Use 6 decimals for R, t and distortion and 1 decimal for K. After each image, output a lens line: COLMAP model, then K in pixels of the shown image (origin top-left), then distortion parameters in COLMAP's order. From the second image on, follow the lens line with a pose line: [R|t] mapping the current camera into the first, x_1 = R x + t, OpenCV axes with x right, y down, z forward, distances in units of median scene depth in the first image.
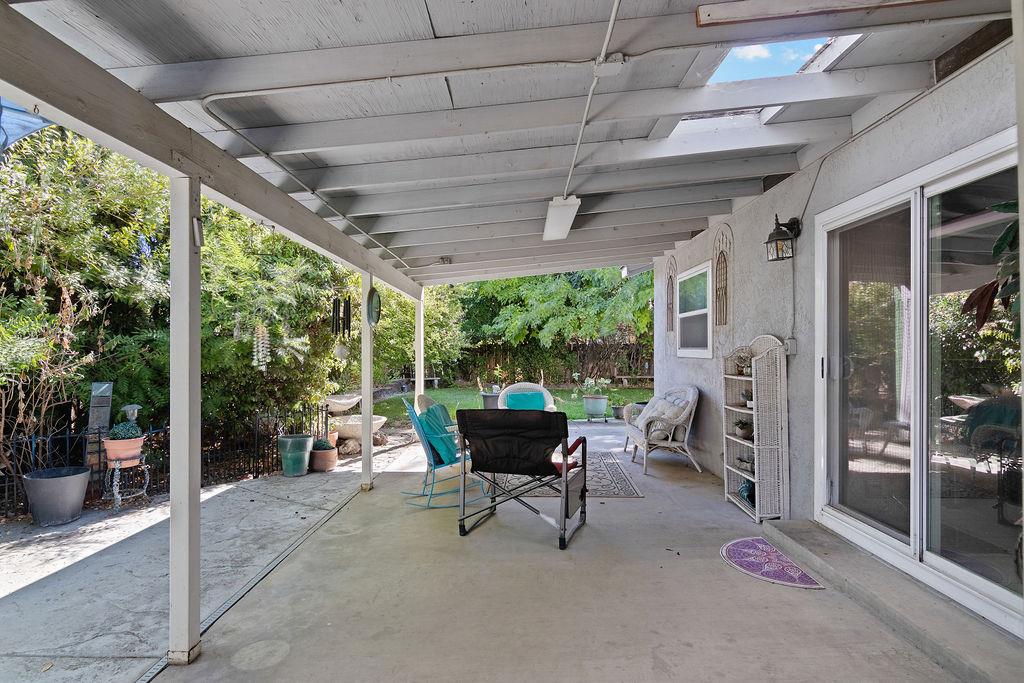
lens RADIAL K [[519.3, 0, 516.9], [0, 519.3, 348.7], [0, 0, 1]] dist [-0.002247, 0.001126]
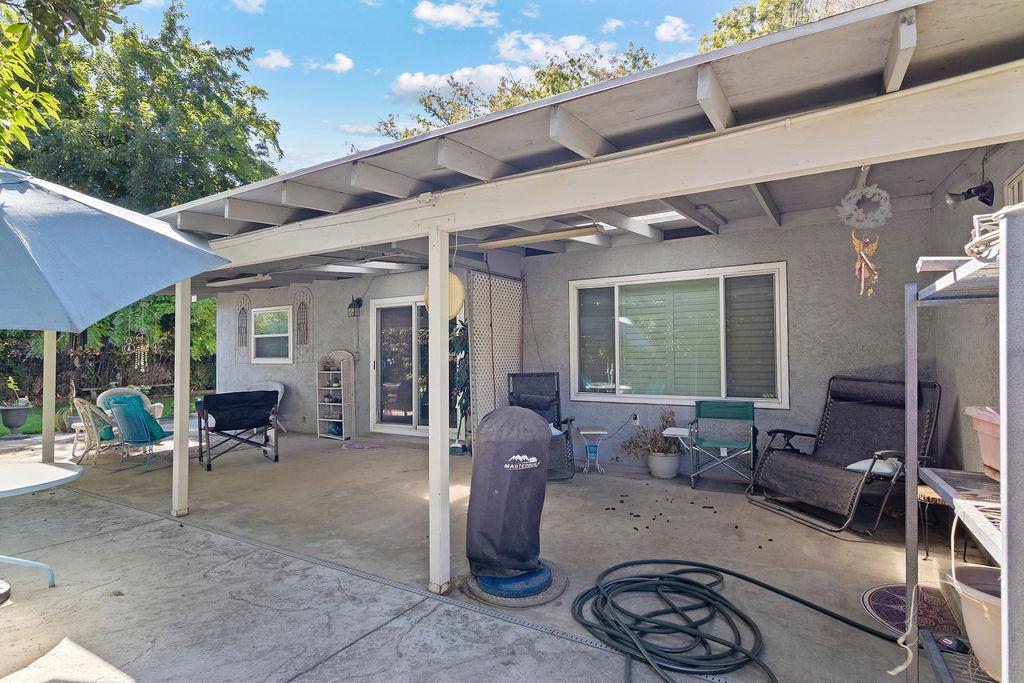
lens RADIAL K [[519.3, 0, 511.9], [0, 519.3, 345.7], [0, 0, 1]] dist [-0.002247, 0.001126]
pose [[0.501932, 0.015214, 0.864773, -0.707460], [0.006883, 0.999743, -0.021584, 0.001631], [-0.864880, 0.016786, 0.501699, -0.449814]]
